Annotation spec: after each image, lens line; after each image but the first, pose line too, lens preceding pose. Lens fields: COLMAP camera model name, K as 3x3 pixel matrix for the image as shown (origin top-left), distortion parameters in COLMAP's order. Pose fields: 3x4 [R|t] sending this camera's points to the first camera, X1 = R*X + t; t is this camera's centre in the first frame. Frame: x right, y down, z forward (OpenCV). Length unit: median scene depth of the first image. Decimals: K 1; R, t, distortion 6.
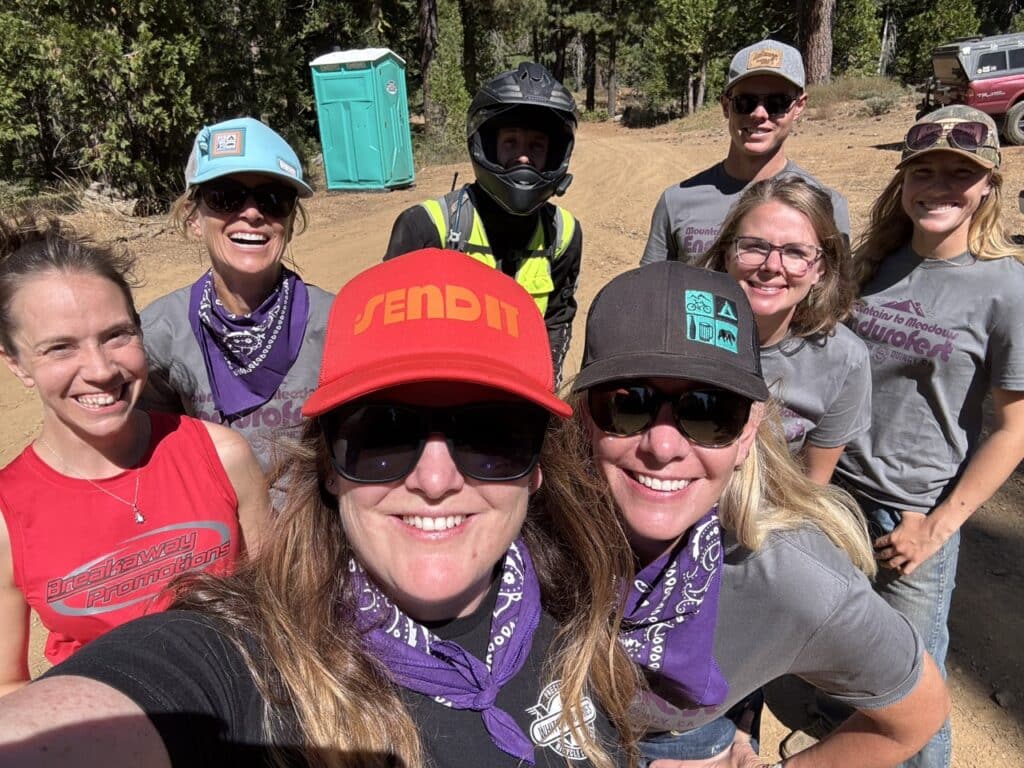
lens RADIAL K [[683.9, 0, 512.0], [0, 683.9, 384.0], [0, 0, 1]] dist [0.000713, 0.000120]
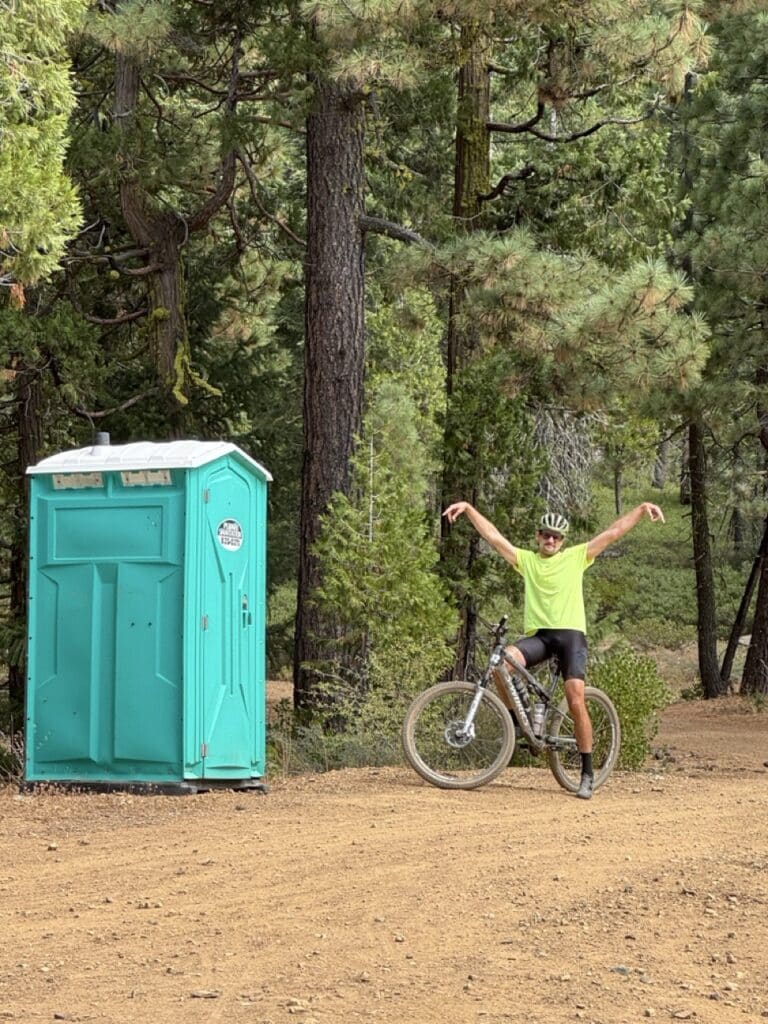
lens RADIAL K [[3189.3, 0, 384.0], [0, 3189.3, 512.0], [0, 0, 1]] dist [0.011032, 0.084791]
pose [[0.995089, 0.048001, -0.086568, 0.062584], [-0.080625, 0.900416, -0.427493, 0.306588], [0.057427, 0.432373, 0.899864, -0.598715]]
